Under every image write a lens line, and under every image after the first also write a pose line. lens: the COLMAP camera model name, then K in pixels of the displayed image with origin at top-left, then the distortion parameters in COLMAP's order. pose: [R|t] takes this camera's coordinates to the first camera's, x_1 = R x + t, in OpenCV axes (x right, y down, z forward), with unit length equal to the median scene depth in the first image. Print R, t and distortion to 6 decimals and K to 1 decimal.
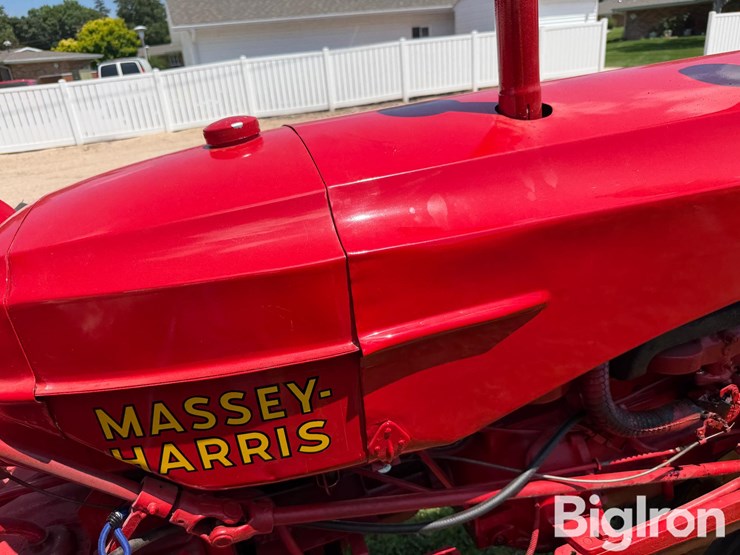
lens RADIAL K [[527.1, 0, 365.7], [0, 527.1, 279.7], [0, 0, 1]] dist [-0.011777, -0.000143]
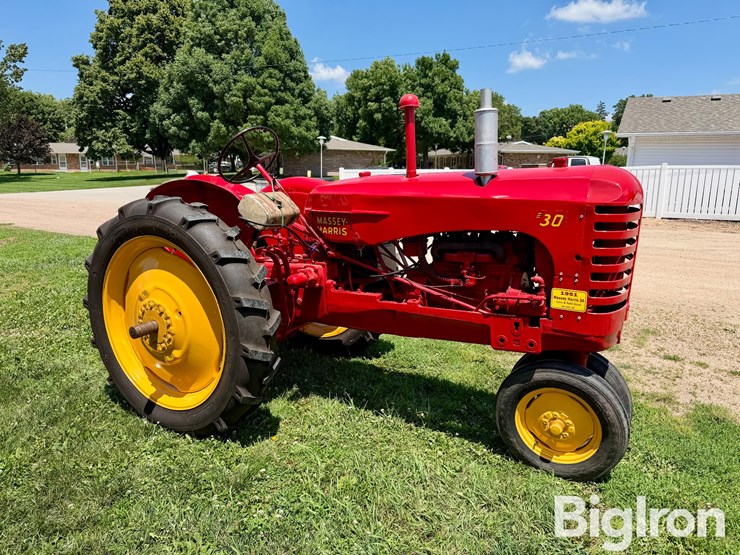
lens RADIAL K [[521.7, 0, 385.3], [0, 521.7, 278.3], [0, 0, 1]] dist [0.068948, -0.111539]
pose [[0.695503, 0.234497, -0.679182, 0.124579], [-0.346497, 0.937534, -0.031127, 0.025098], [0.629457, 0.256983, 0.733310, -0.077707]]
